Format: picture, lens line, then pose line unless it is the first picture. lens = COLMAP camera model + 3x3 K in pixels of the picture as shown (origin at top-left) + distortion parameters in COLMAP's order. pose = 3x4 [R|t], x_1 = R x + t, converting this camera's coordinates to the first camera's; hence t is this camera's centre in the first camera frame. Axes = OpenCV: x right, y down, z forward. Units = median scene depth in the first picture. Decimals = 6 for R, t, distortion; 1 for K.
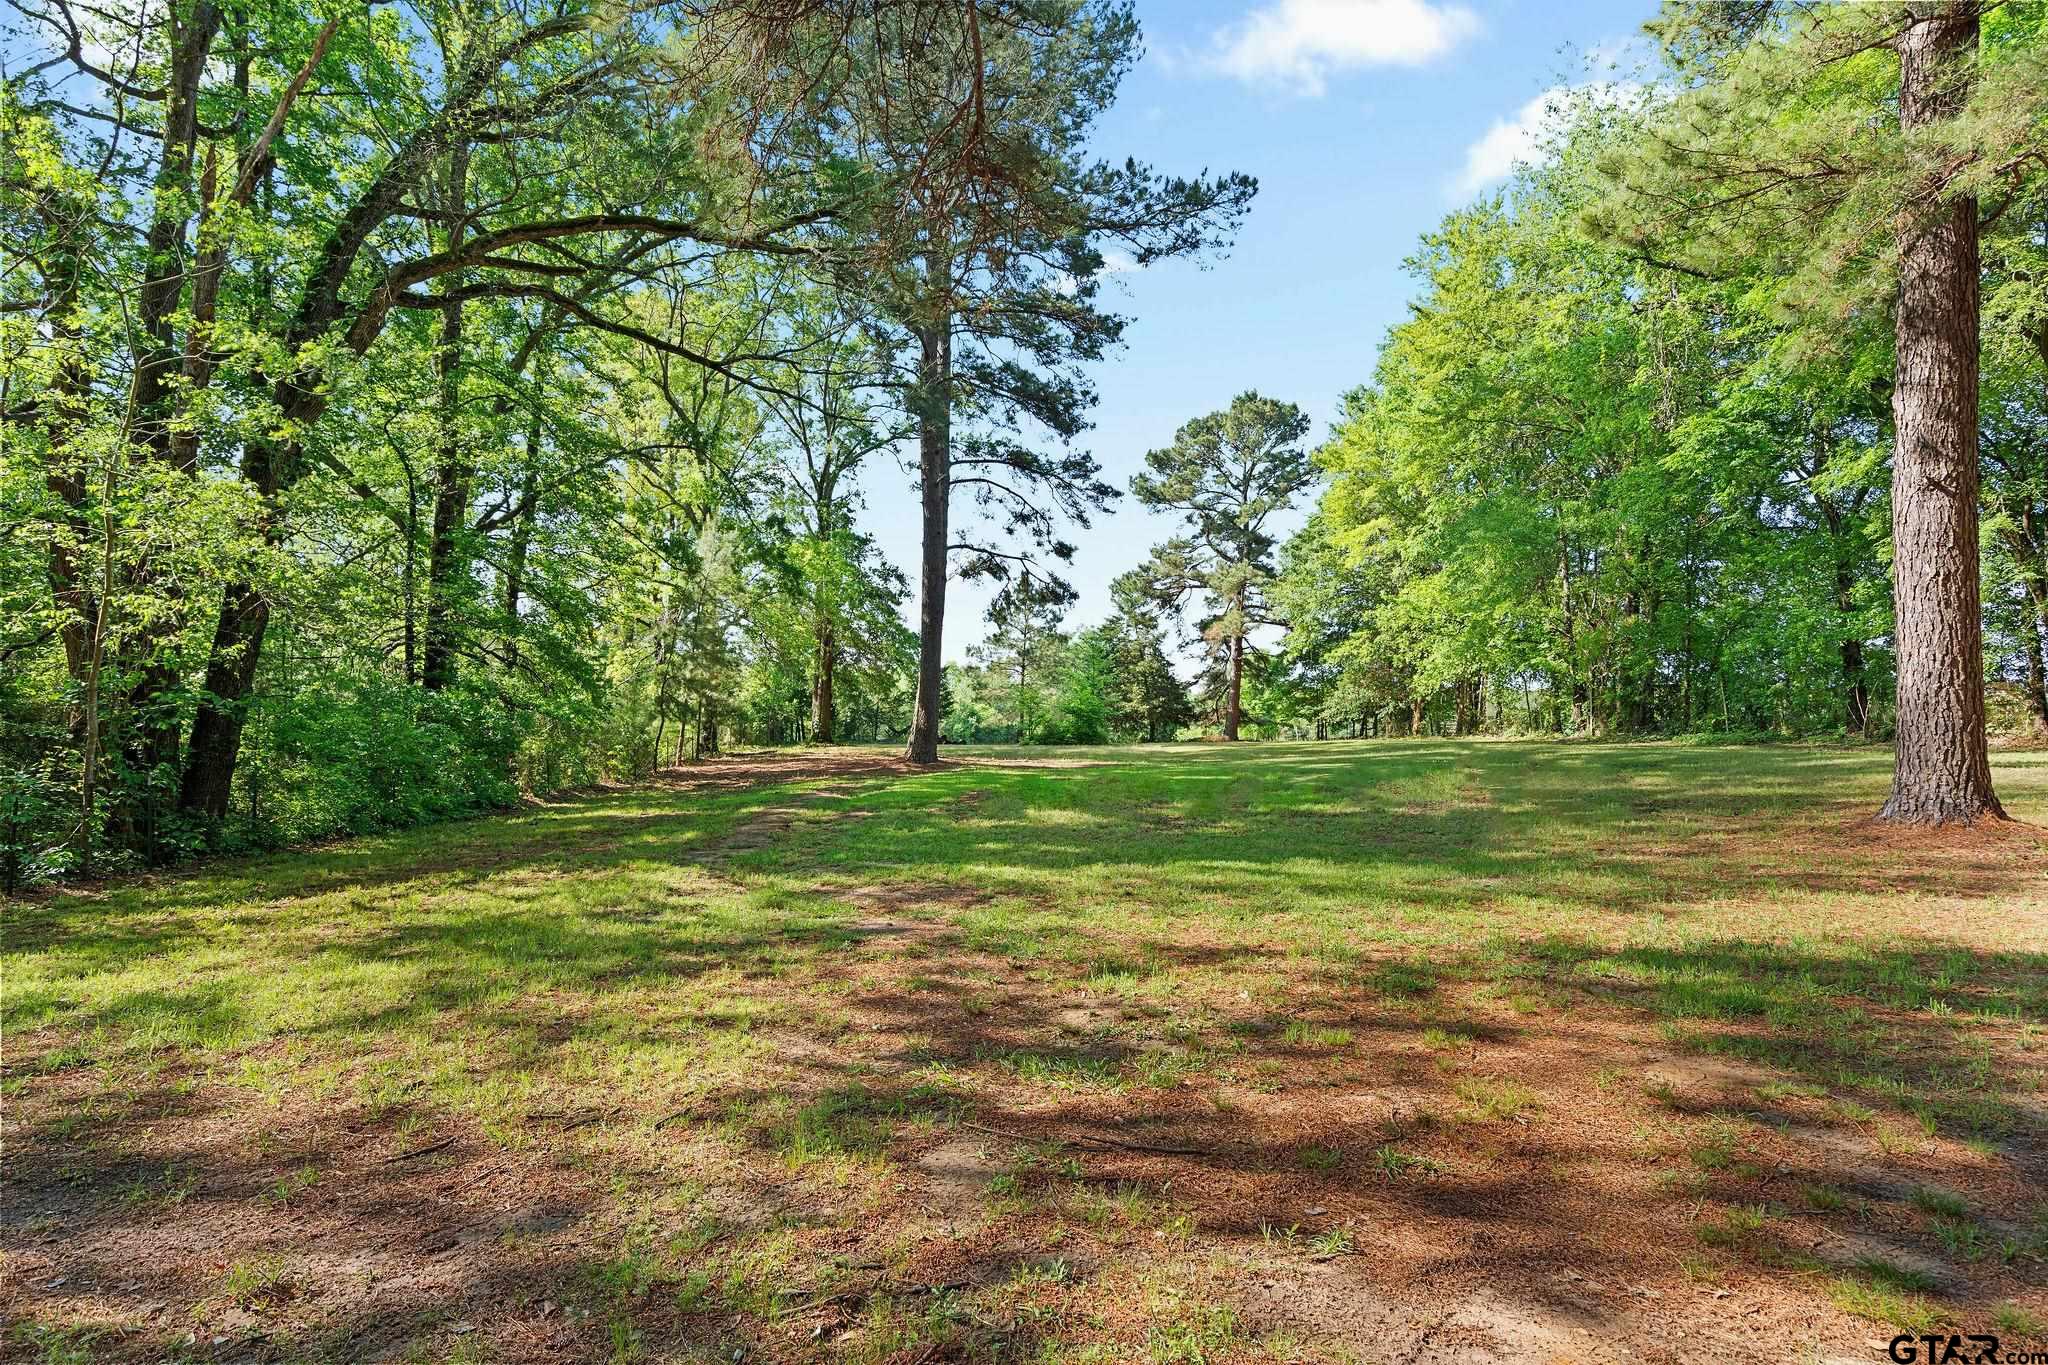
lens RADIAL K [[1091.8, 0, 1024.0], [0, 1091.8, 682.5], [0, 0, 1]] dist [-0.000186, 0.000184]
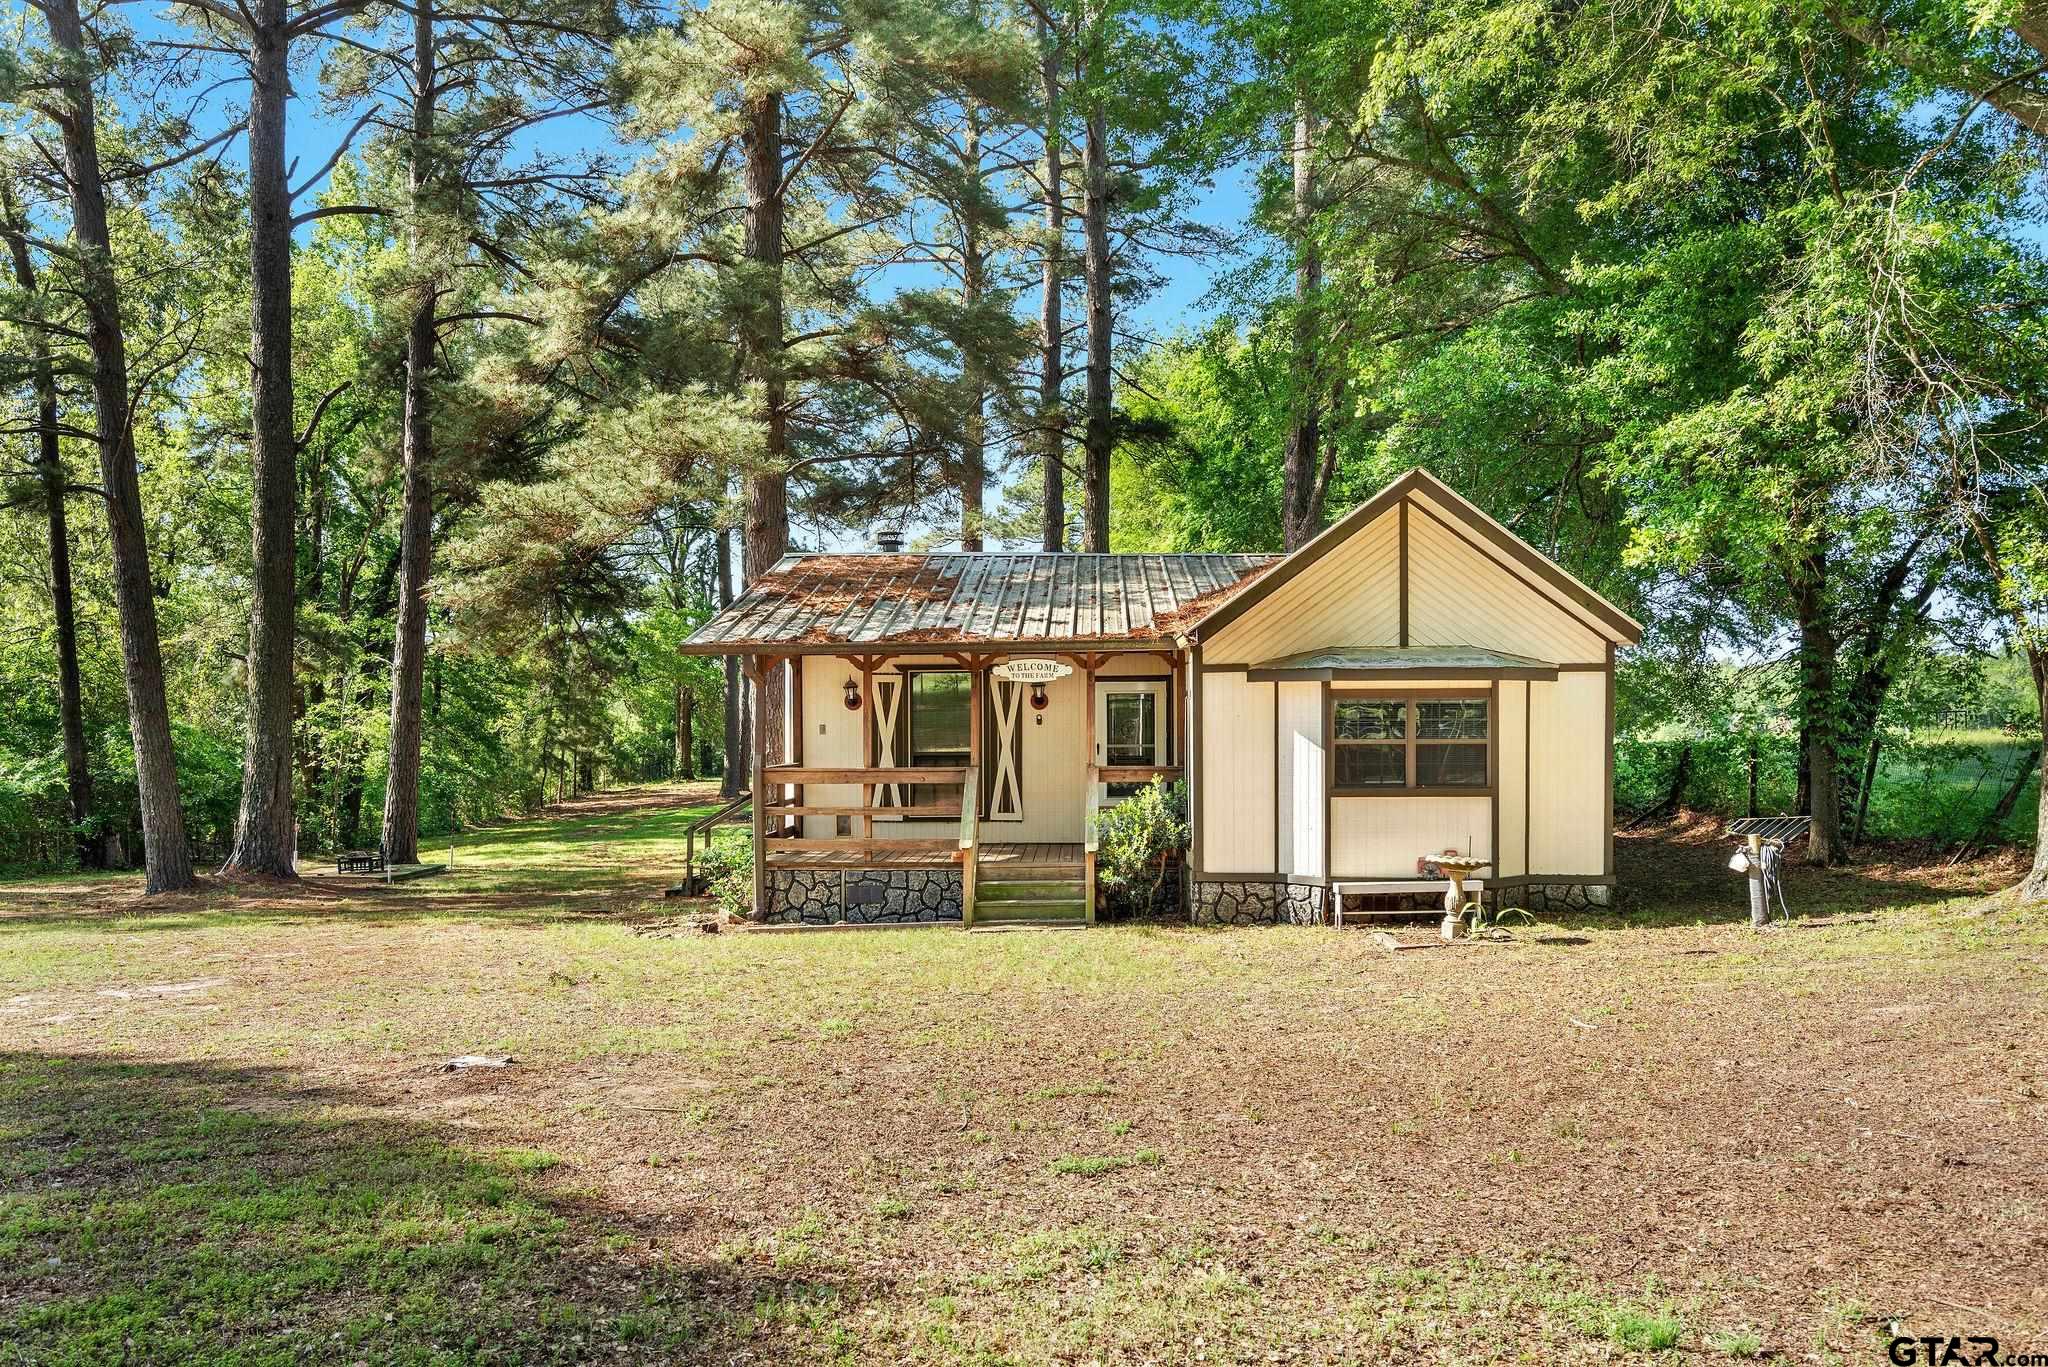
lens RADIAL K [[1650.6, 0, 1028.2], [0, 1650.6, 733.8], [0, 0, 1]] dist [0.060291, -0.125411]
pose [[0.998786, -0.023827, -0.043125, 0.276178], [0.025773, 0.998648, 0.045143, -0.067751], [0.041991, -0.046200, 0.998049, -0.795123]]
